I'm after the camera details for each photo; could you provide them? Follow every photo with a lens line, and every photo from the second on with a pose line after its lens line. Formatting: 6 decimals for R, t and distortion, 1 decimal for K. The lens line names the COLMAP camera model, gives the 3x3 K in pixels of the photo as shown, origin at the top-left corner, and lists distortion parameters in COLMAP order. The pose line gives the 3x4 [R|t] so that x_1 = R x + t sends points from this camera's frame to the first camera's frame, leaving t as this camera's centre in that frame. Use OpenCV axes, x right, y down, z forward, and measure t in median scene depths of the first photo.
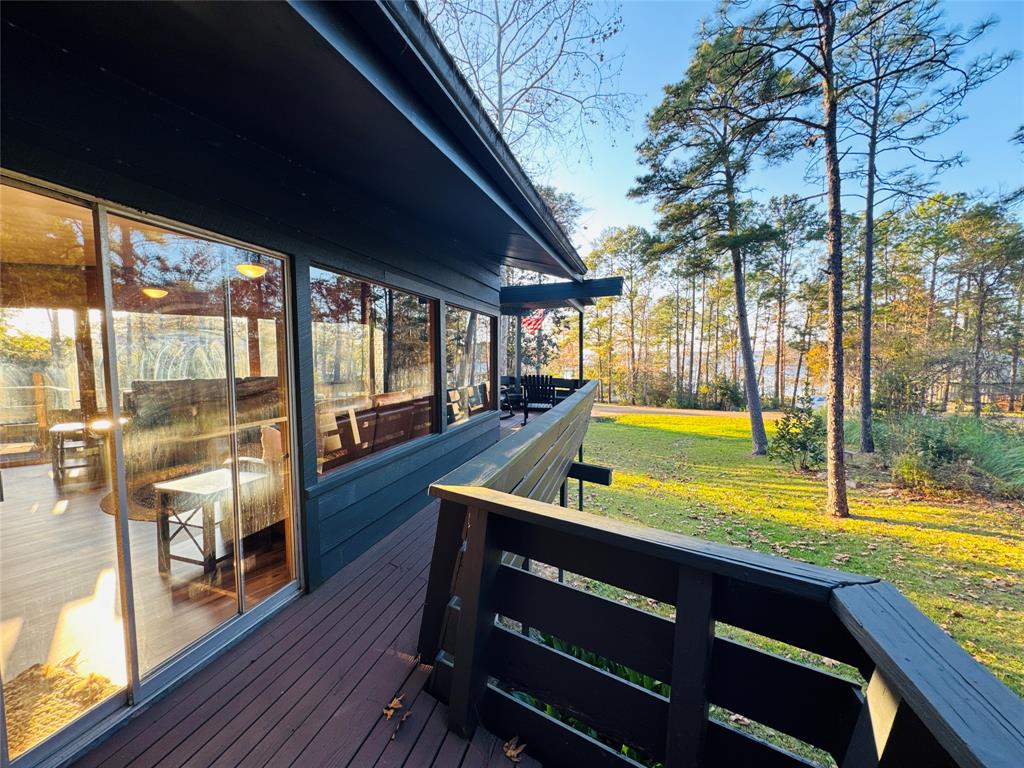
lens RADIAL K [[409.5, 0, 512.5], [0, 409.5, 384.1], [0, 0, 1]] dist [-0.003585, -0.000219]
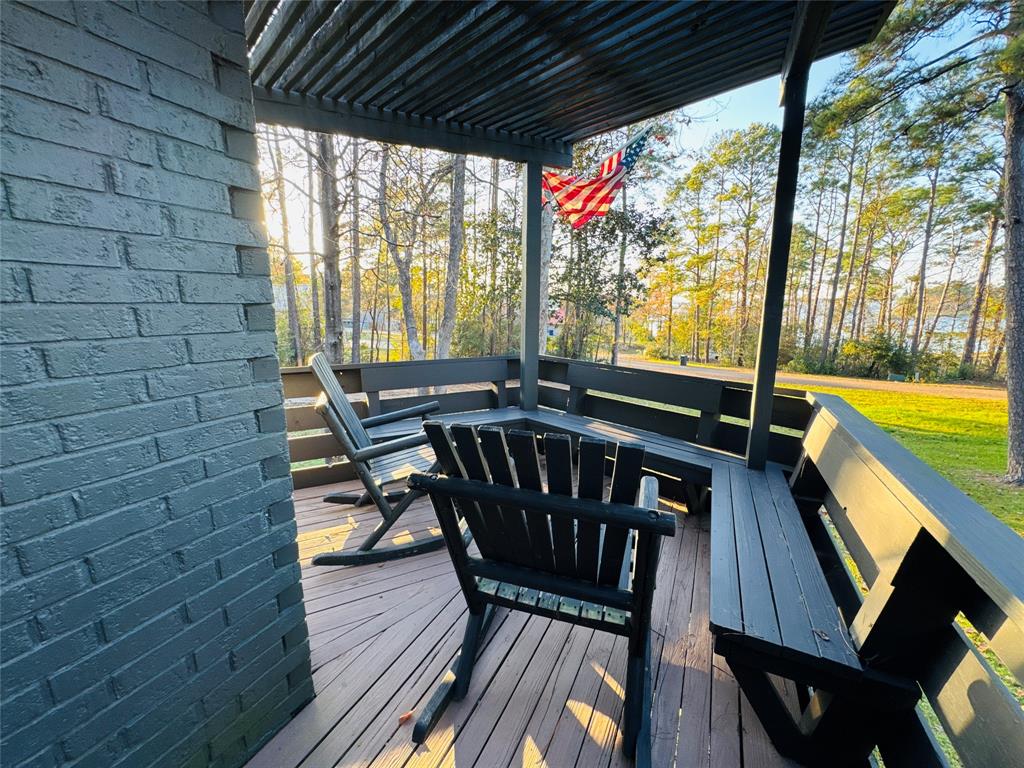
lens RADIAL K [[409.5, 0, 510.7], [0, 409.5, 382.0], [0, 0, 1]] dist [-0.003585, -0.000219]
pose [[0.981157, 0.032594, -0.190442, 0.013438], [-0.009979, 0.992901, 0.118522, -0.009054], [0.192953, -0.114388, 0.974518, 0.155107]]
